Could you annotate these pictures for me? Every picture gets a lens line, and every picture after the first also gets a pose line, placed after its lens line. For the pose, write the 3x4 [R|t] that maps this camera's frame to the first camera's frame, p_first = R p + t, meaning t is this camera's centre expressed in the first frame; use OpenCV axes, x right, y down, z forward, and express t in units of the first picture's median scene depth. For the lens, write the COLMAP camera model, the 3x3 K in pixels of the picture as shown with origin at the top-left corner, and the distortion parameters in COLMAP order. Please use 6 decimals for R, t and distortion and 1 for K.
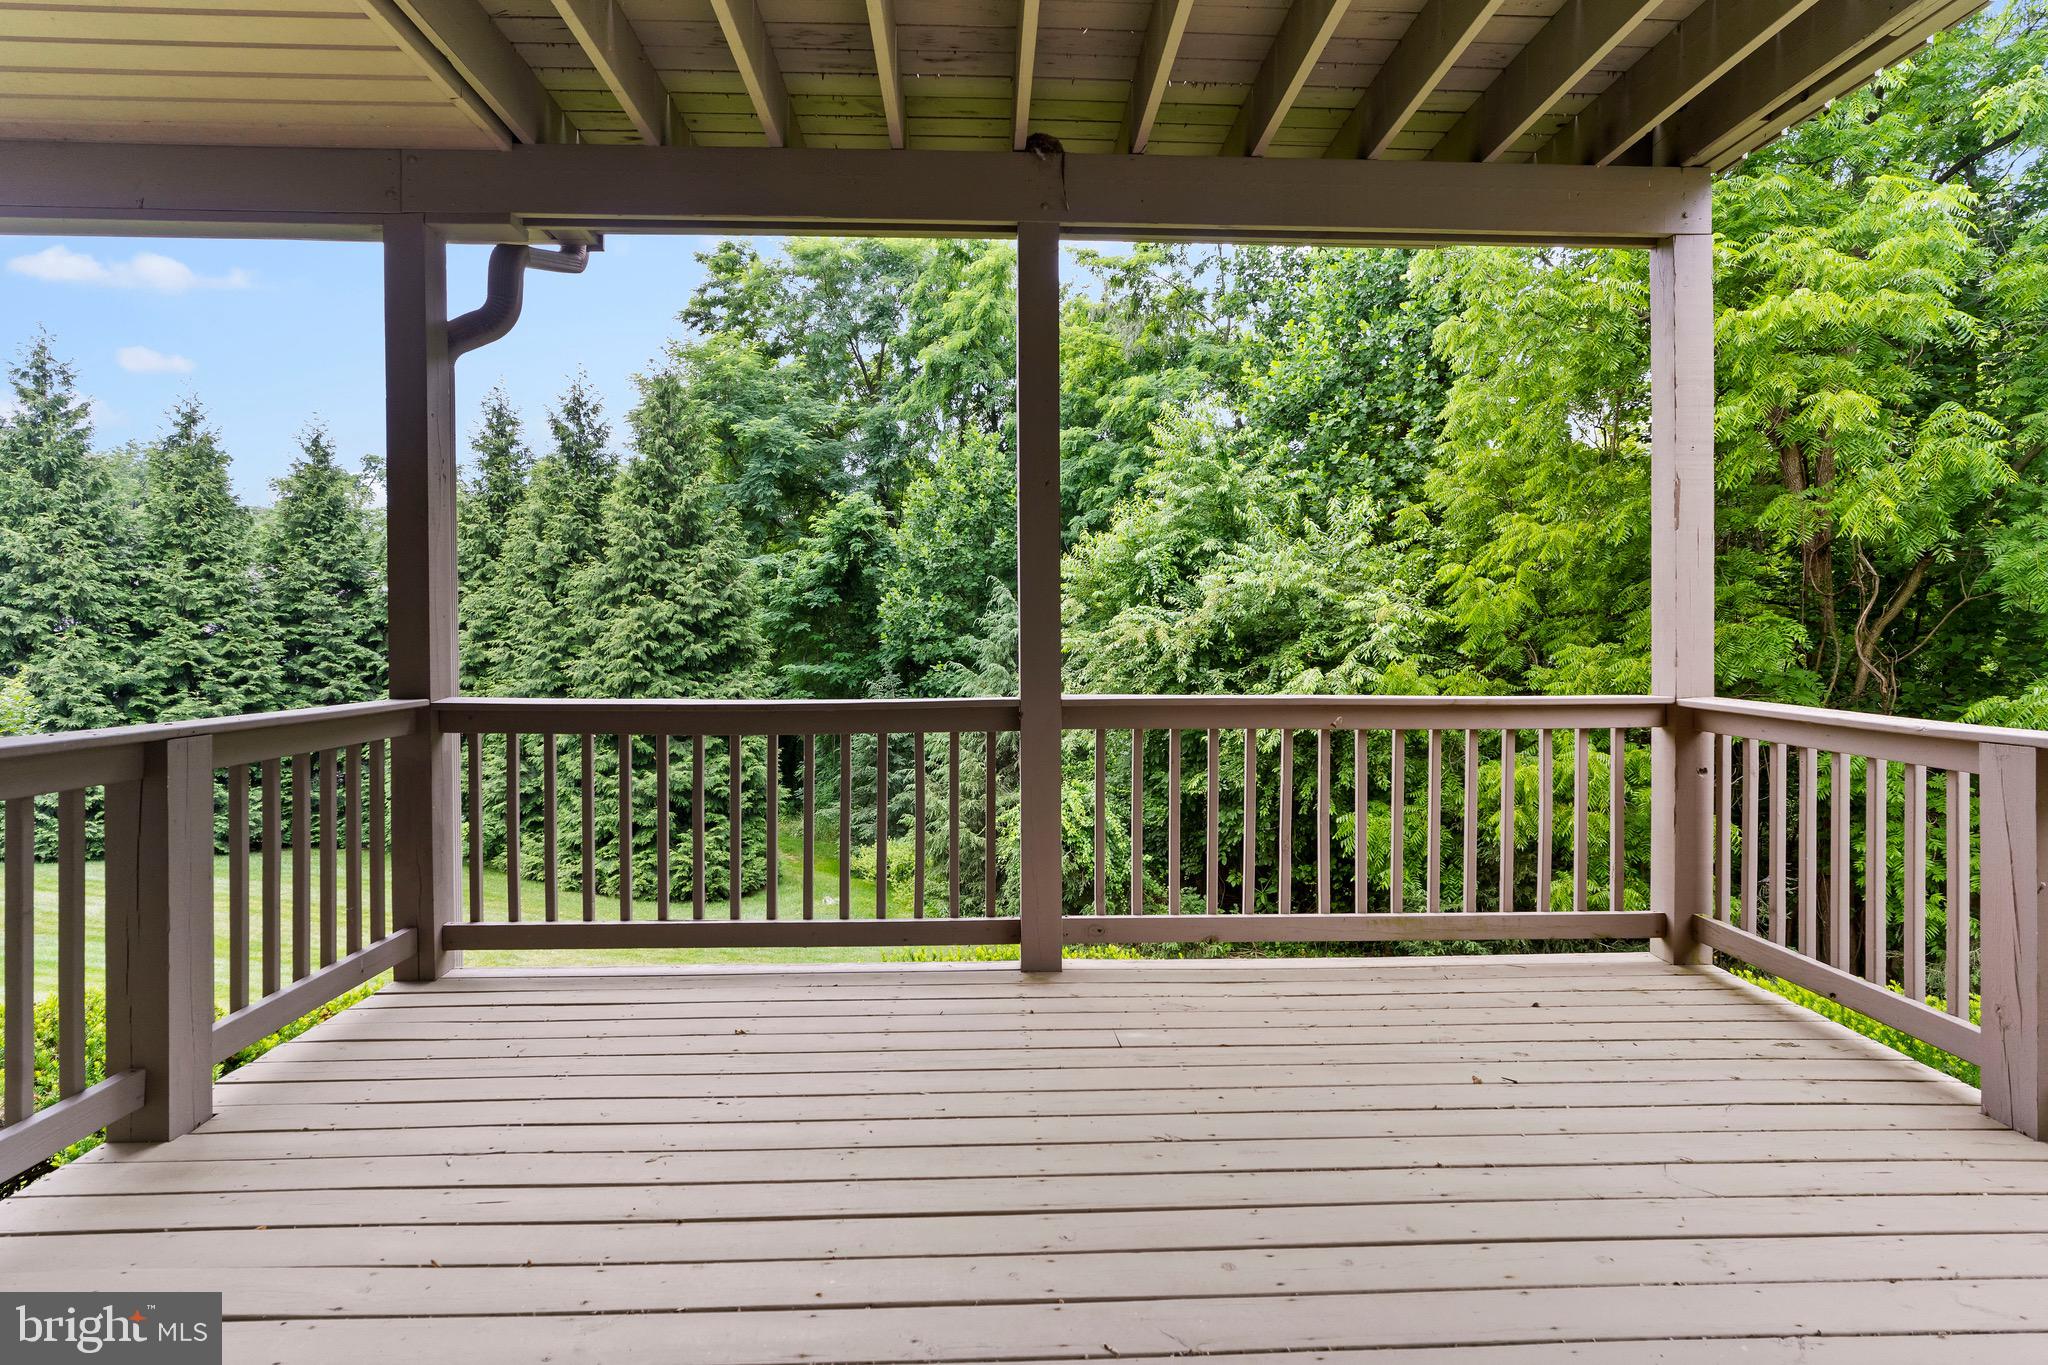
lens RADIAL K [[1060.2, 0, 1017.3], [0, 1060.2, 673.4], [0, 0, 1]] dist [-0.000863, 0.000588]
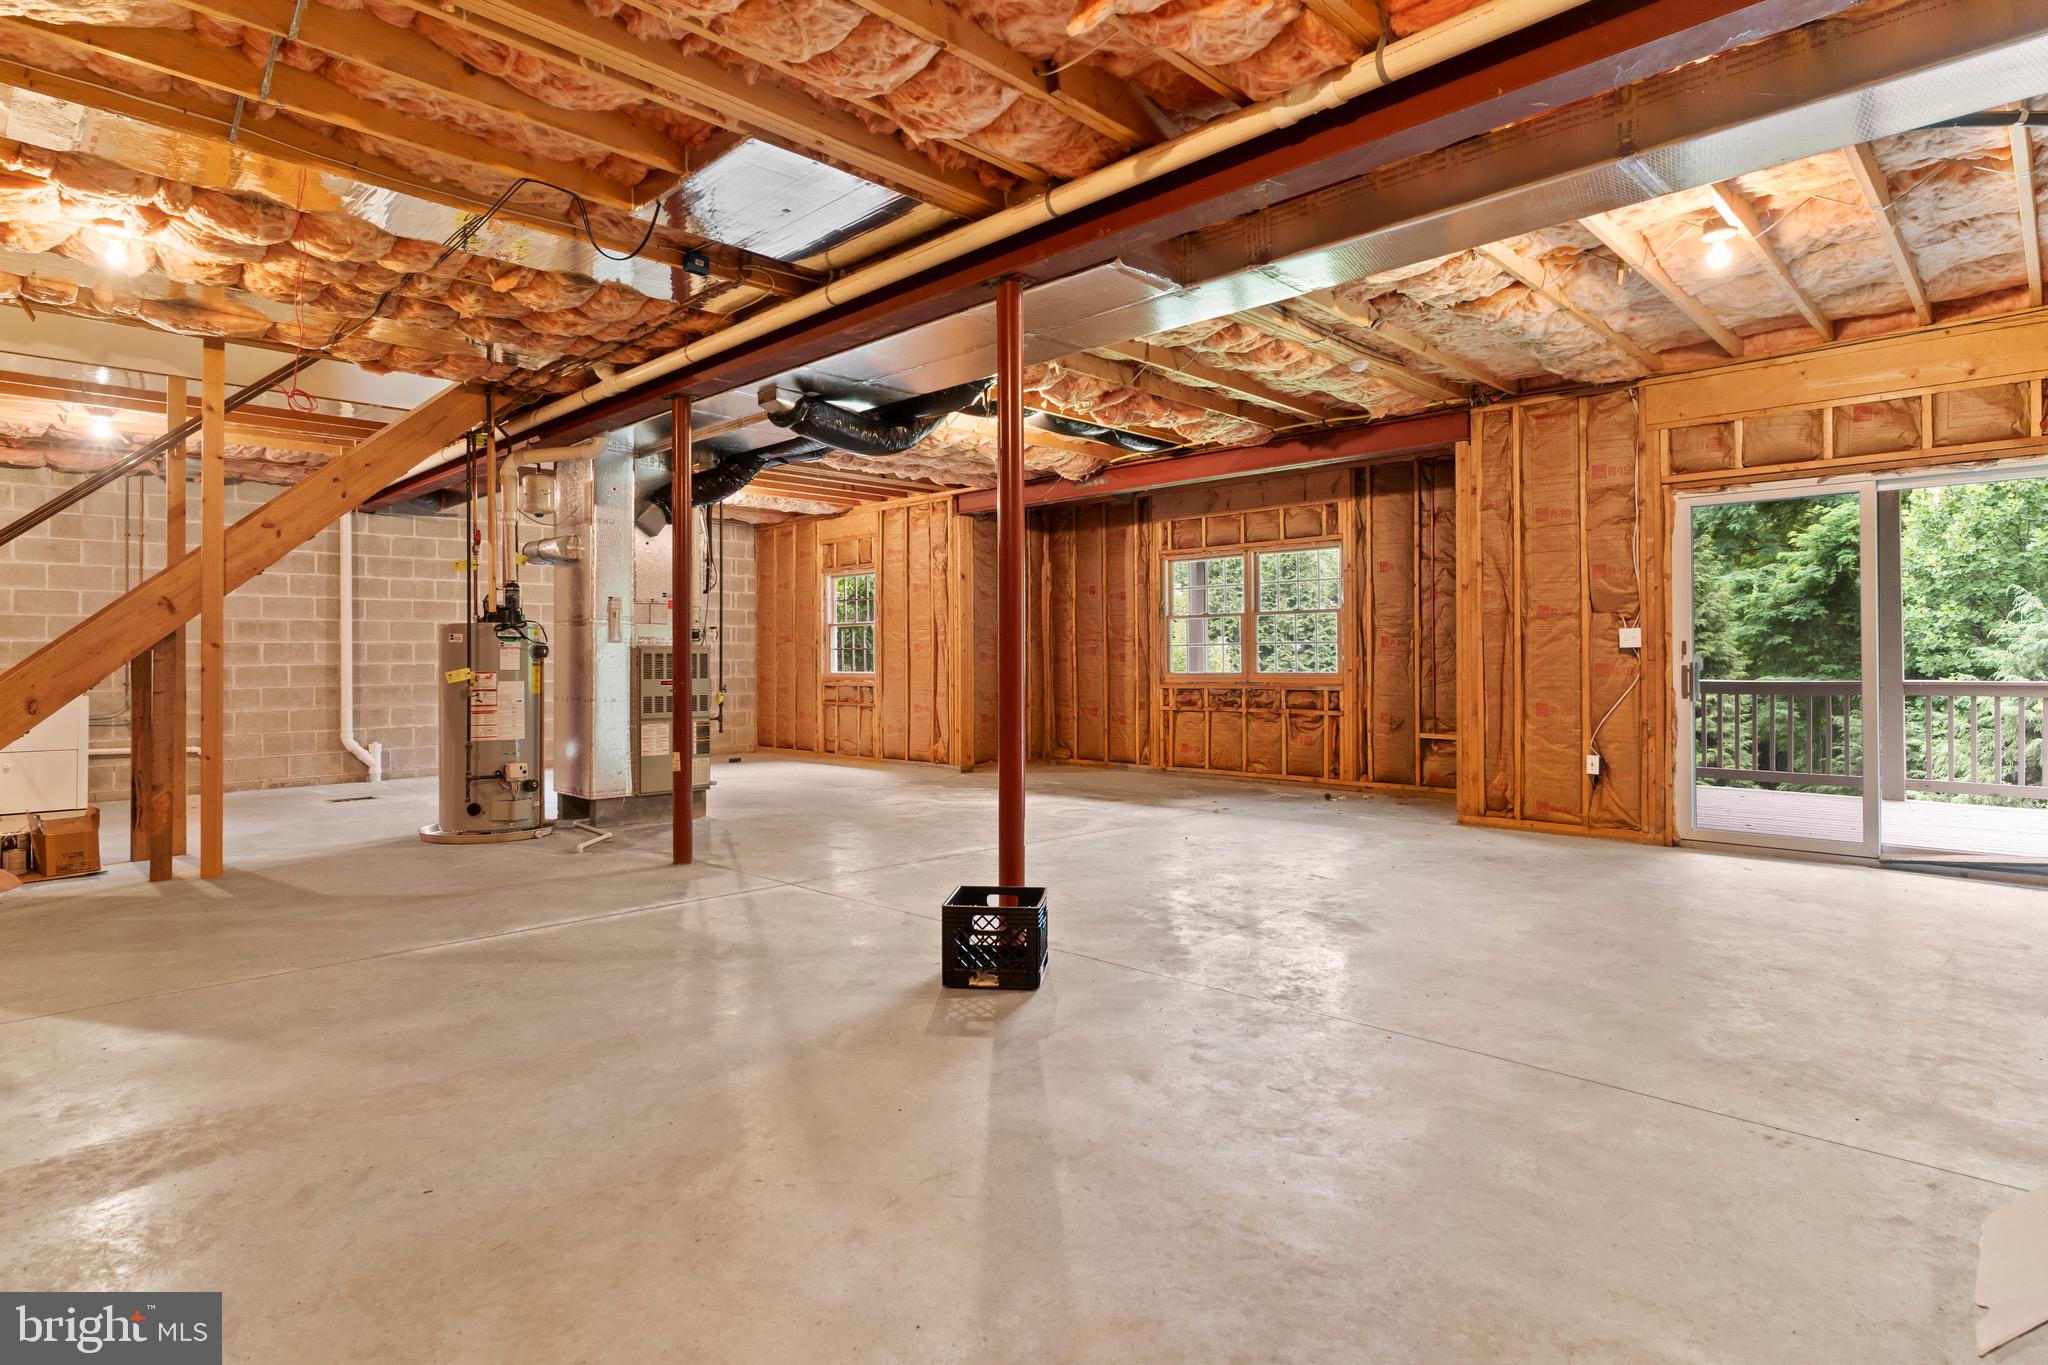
lens RADIAL K [[1085.9, 0, 1031.4], [0, 1085.9, 639.8], [0, 0, 1]] dist [-0.000708, 0.000633]
pose [[0.690314, -0.014923, -0.723356, 0.059228], [-0.017081, 0.999172, -0.036914, 0.008070], [0.723308, 0.037838, 0.689488, -0.264287]]
